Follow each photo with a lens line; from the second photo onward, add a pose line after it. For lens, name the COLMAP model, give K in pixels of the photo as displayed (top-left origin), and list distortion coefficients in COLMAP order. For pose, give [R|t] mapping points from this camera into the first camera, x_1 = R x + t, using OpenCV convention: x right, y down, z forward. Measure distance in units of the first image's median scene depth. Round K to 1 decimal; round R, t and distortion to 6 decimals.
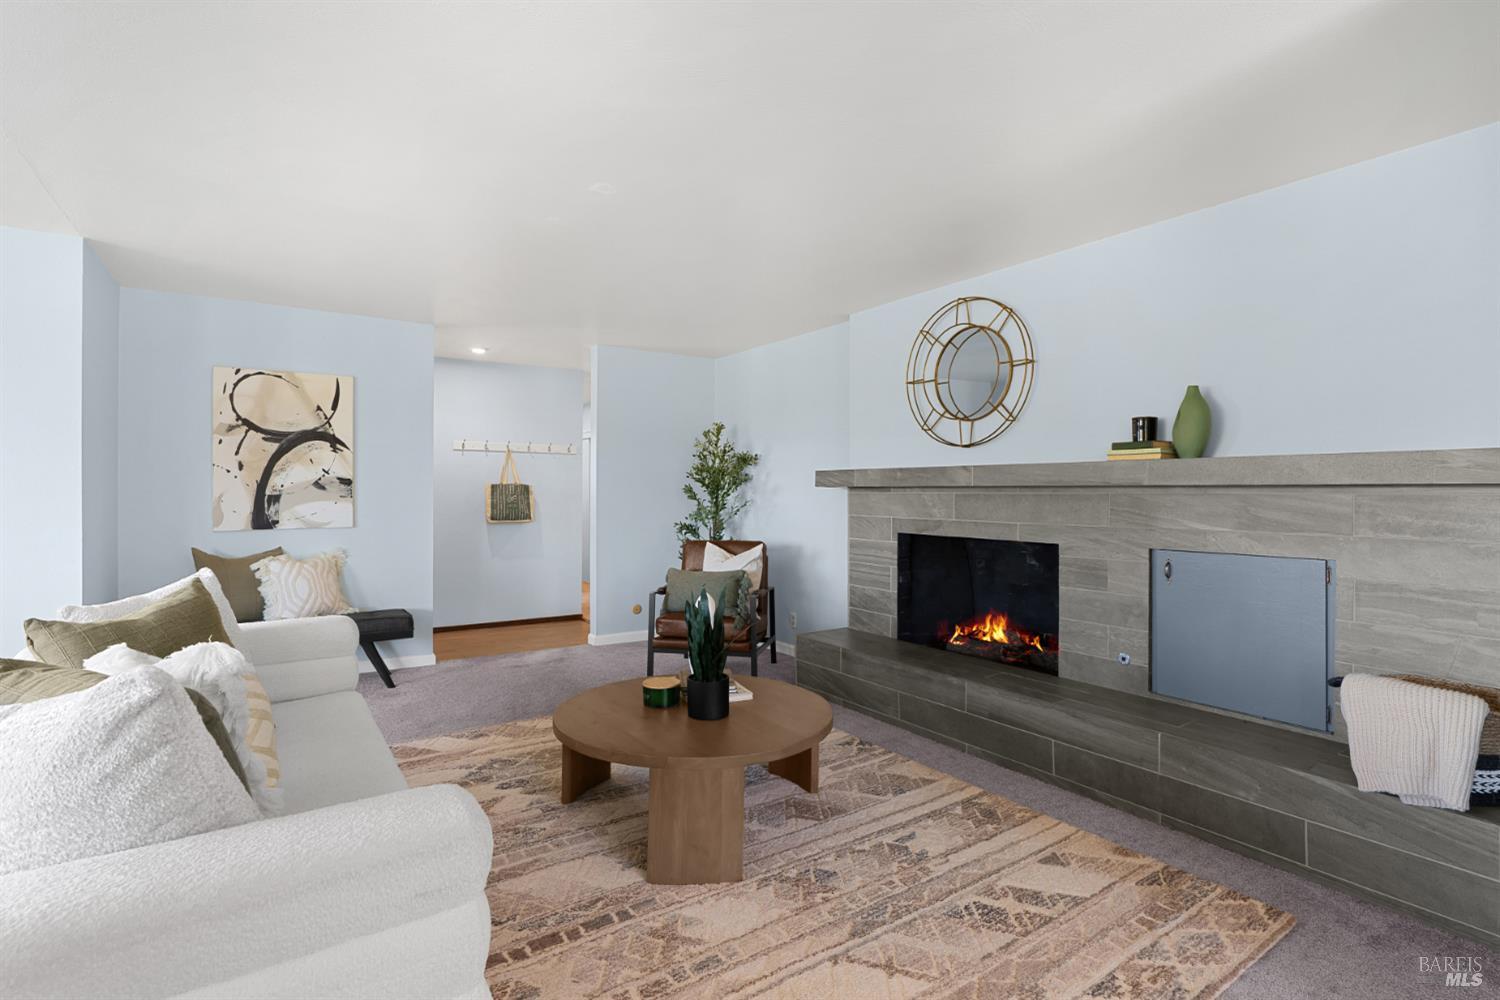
lens RADIAL K [[721.7, 0, 750.0], [0, 721.7, 500.0], [0, 0, 1]] dist [-0.001499, -0.000143]
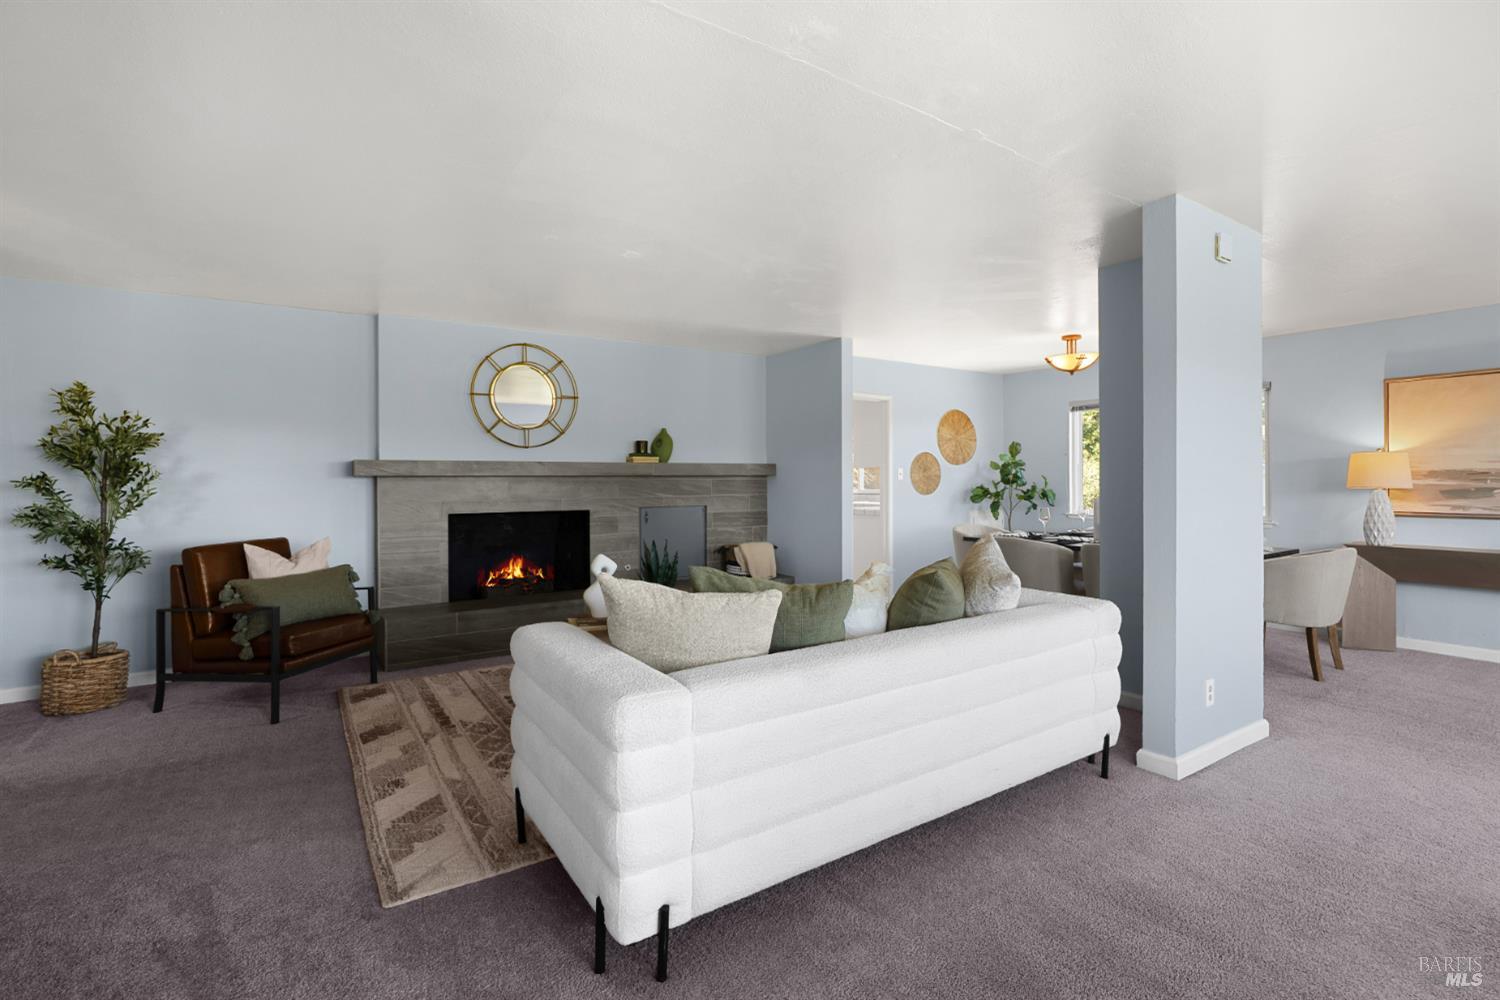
lens RADIAL K [[681.0, 0, 752.4], [0, 681.0, 473.8], [0, 0, 1]] dist [-0.004183, -0.000423]
pose [[0.015455, -0.000370, 0.999880, -1.166638], [0.013383, 0.999910, 0.000163, -0.019304], [-0.999791, 0.013378, 0.015459, 0.592631]]
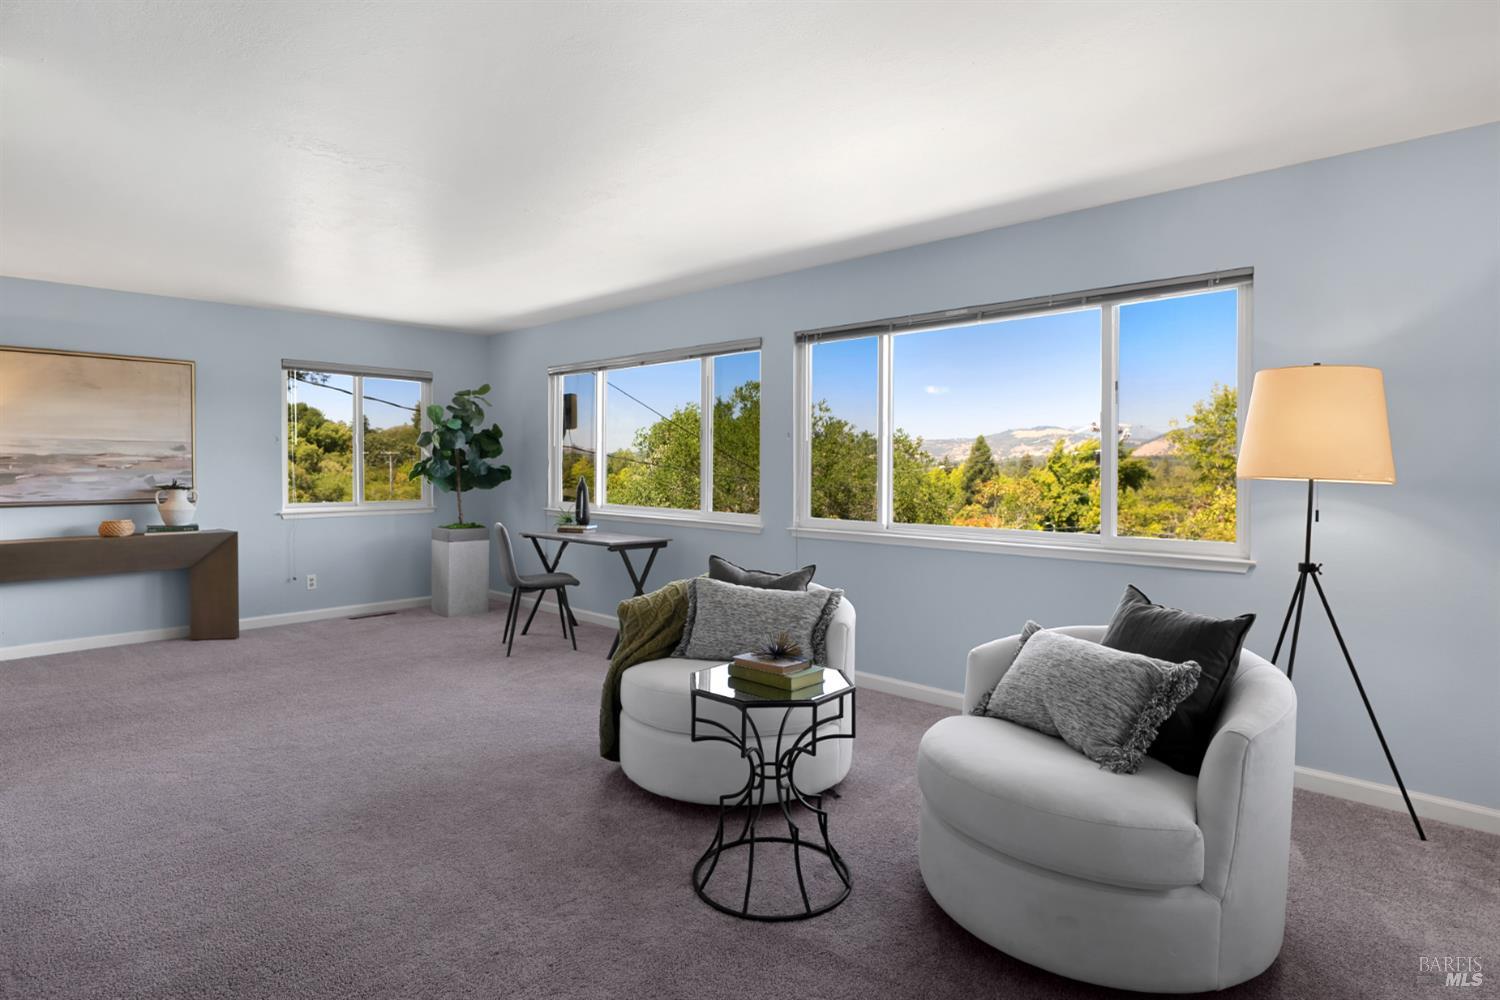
lens RADIAL K [[801.3, 0, 749.4], [0, 801.3, 482.1], [0, 0, 1]] dist [-0.001587, -0.000314]
pose [[-0.978136, -0.002239, -0.207955, -0.839700], [-0.009127, 0.999441, 0.032167, -0.016376], [0.207767, 0.033362, -0.977609, 0.867106]]
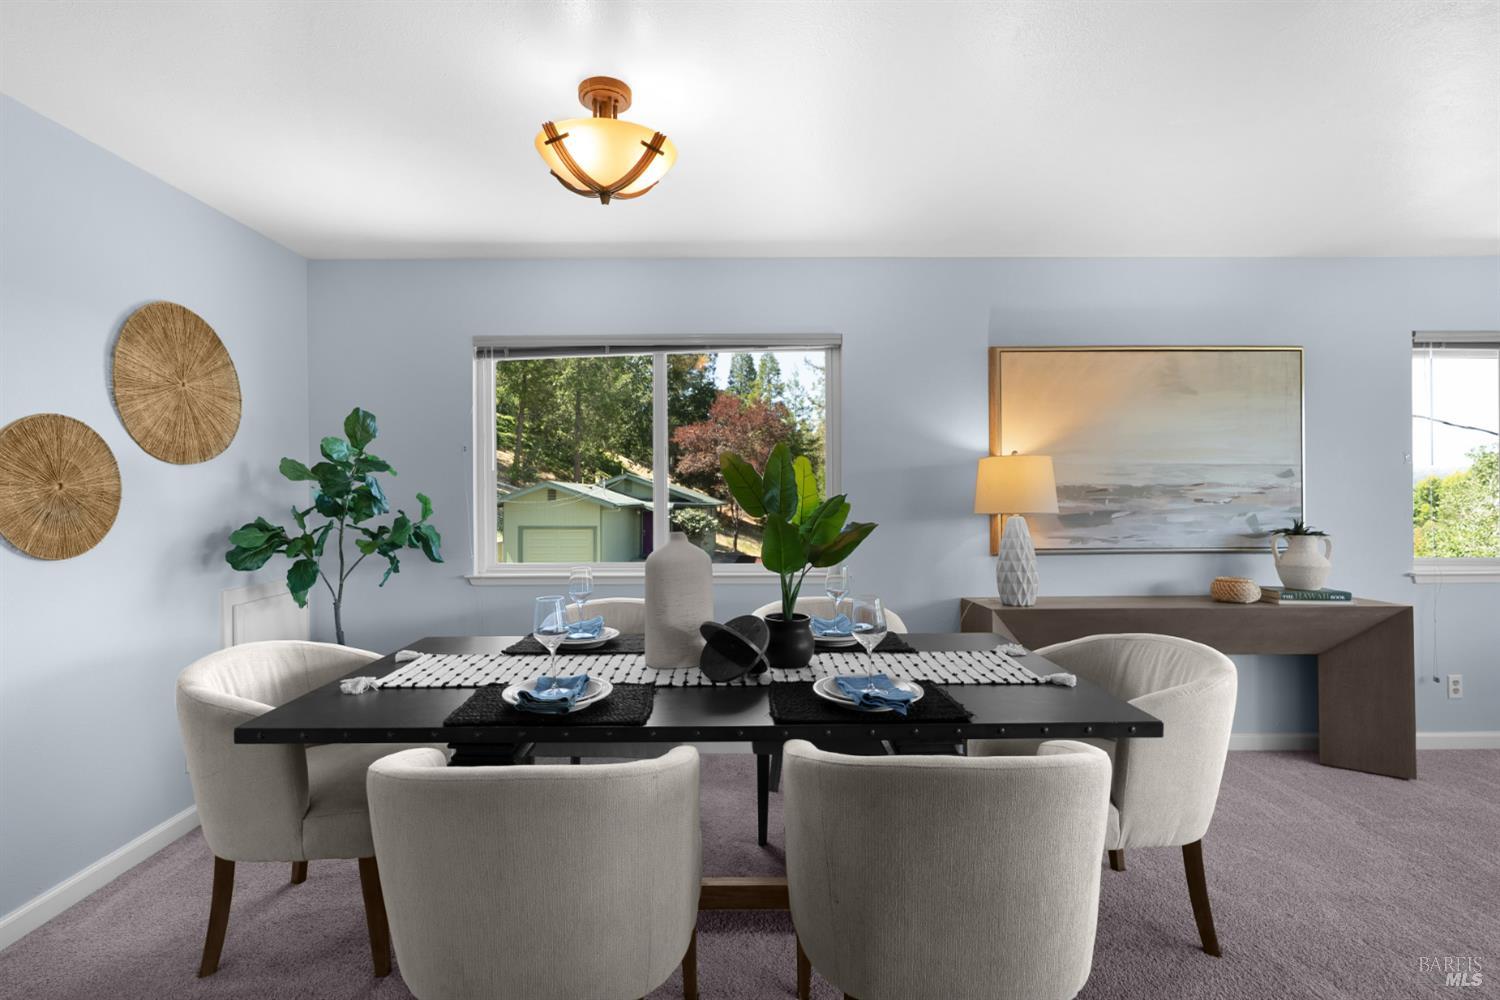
lens RADIAL K [[696.9, 0, 729.8], [0, 696.9, 500.3], [0, 0, 1]] dist [-0.003414, -0.000244]
pose [[-0.826558, -0.004945, 0.562830, 0.036419], [0.006290, 0.999818, 0.018021, -0.008152], [-0.562817, 0.018436, -0.826376, 0.279432]]
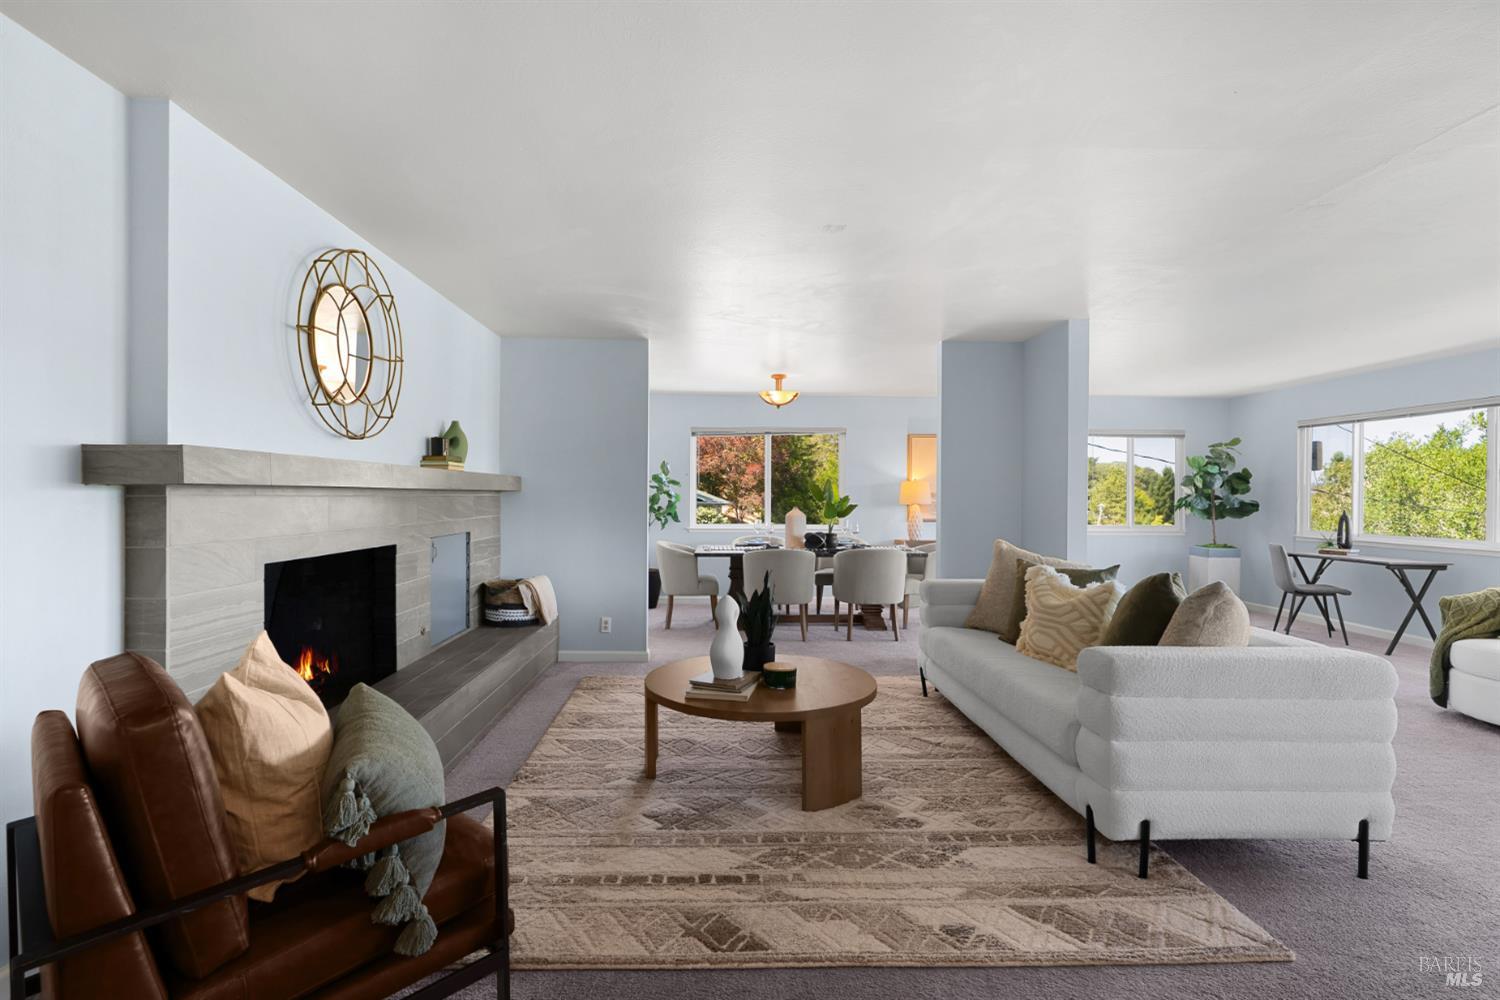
lens RADIAL K [[724.9, 0, 727.0], [0, 724.9, 498.3], [0, 0, 1]] dist [-0.002783, -0.000728]
pose [[-0.832554, -0.010730, 0.553839, -0.549229], [-0.003095, 0.999887, 0.014720, -0.022877], [-0.553935, 0.010541, -0.832493, 1.608272]]
